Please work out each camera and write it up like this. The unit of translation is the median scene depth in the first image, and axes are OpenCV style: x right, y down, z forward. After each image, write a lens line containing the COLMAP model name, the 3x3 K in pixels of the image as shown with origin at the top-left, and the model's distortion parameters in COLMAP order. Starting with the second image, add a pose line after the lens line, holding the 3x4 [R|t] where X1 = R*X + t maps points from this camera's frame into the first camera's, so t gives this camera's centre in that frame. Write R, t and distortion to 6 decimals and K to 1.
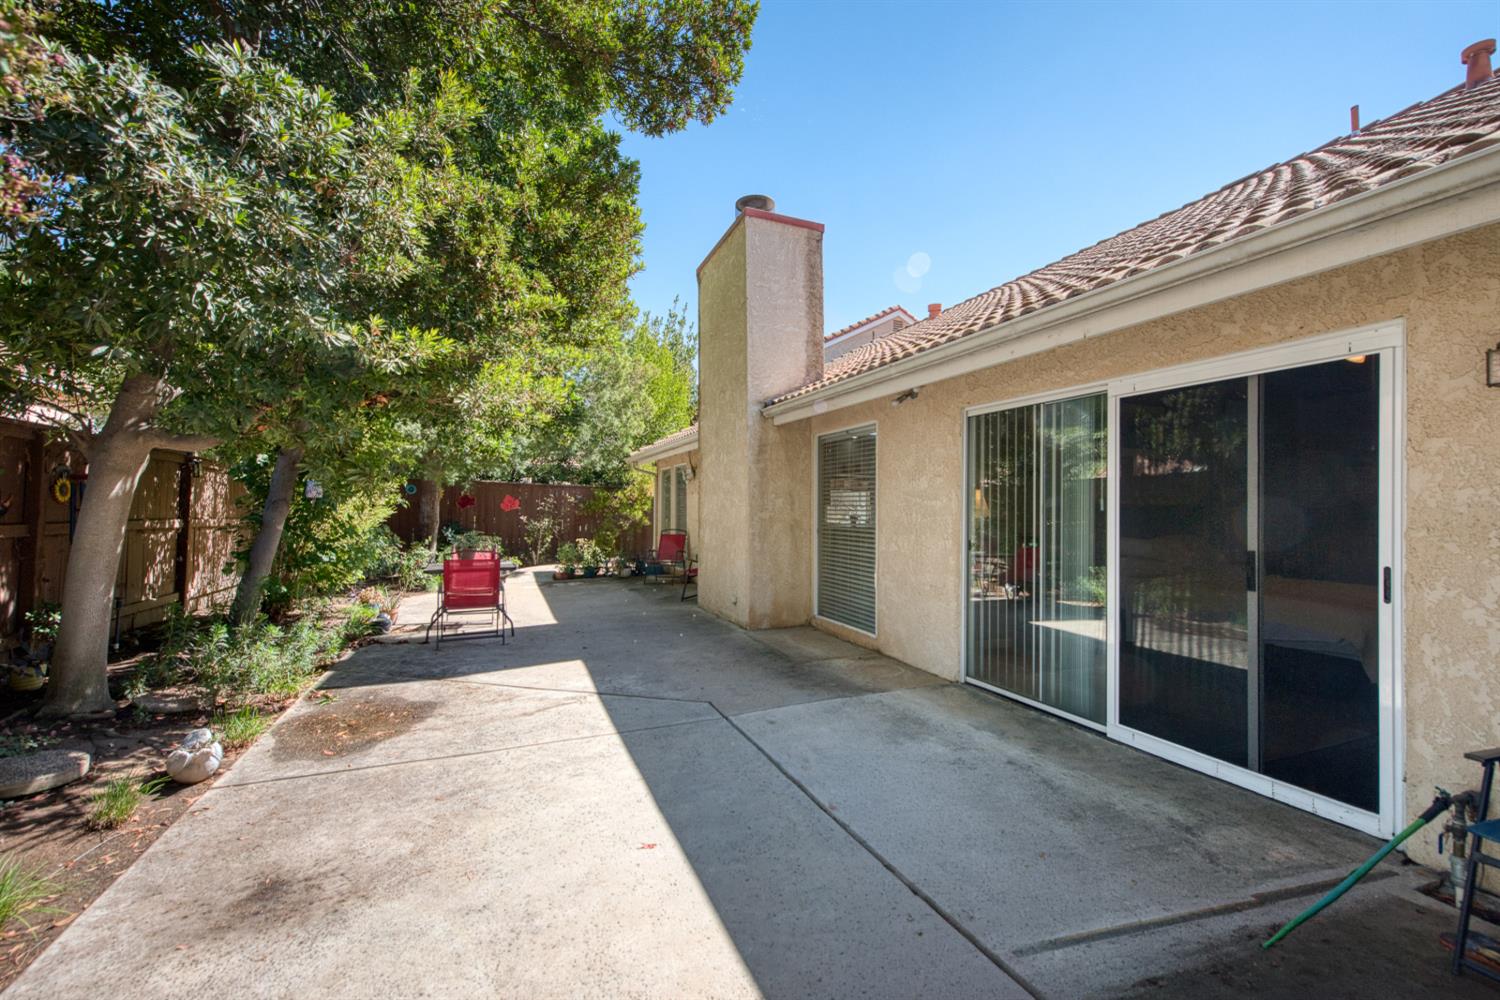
lens RADIAL K [[604.2, 0, 743.5], [0, 604.2, 506.0], [0, 0, 1]] dist [0.002341, -0.000266]
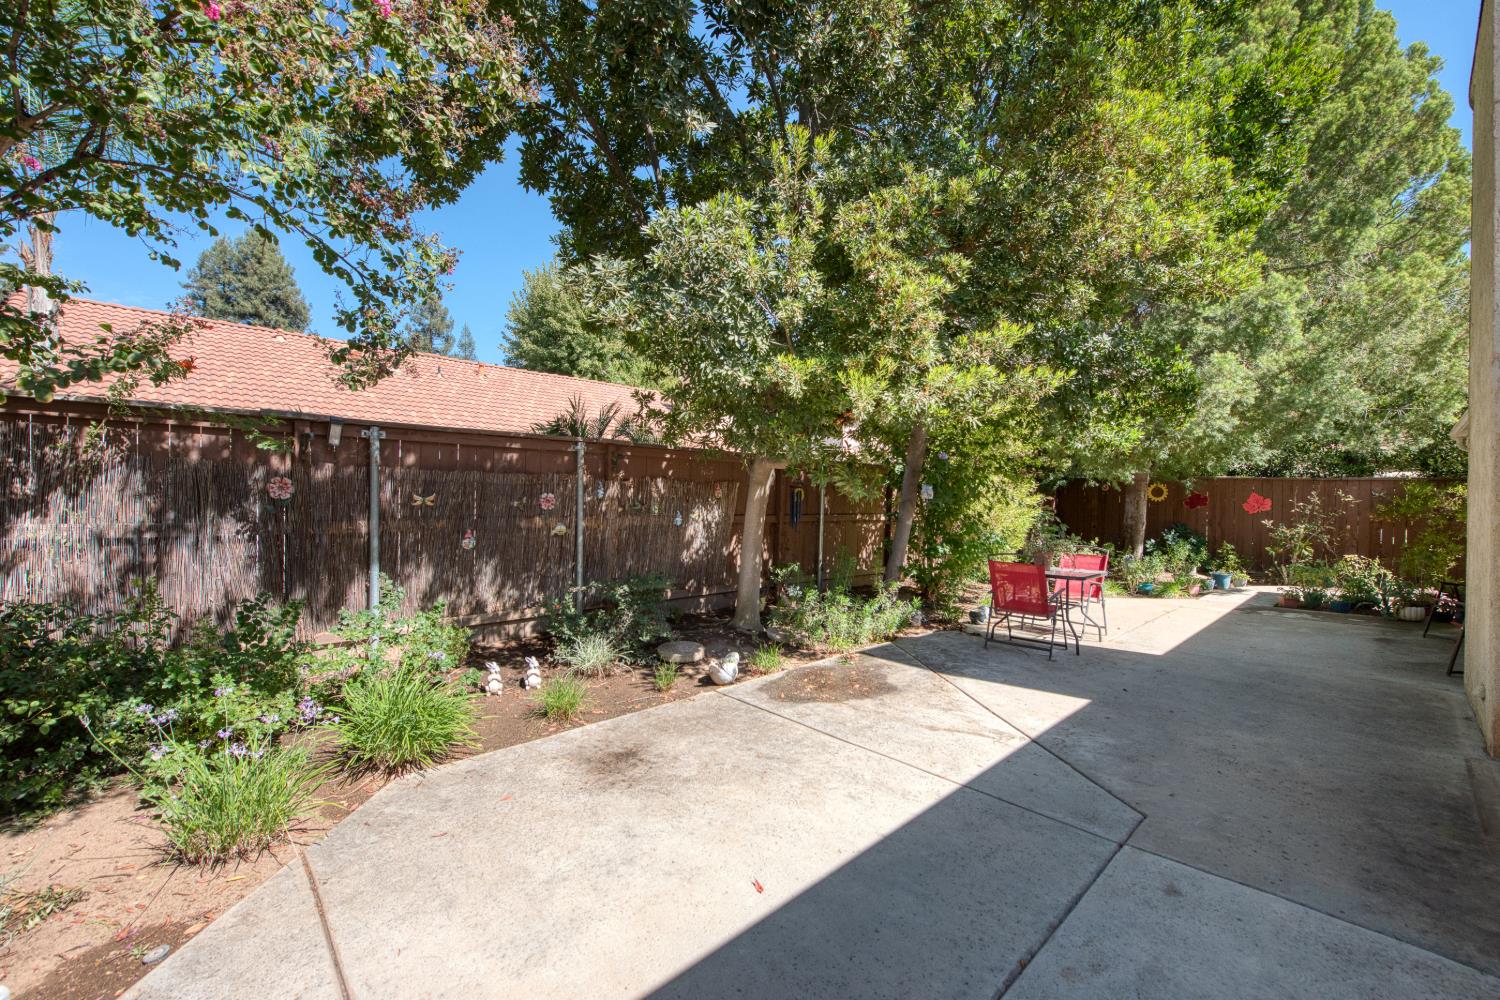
lens RADIAL K [[586.0, 0, 750.0], [0, 586.0, 500.0], [0, 0, 1]] dist [0.002507, -0.000251]
pose [[0.373097, 0.000973, -0.927792, 0.406887], [-0.007844, 0.999967, -0.002106, -0.009116], [0.927759, 0.008063, 0.373092, 0.410054]]
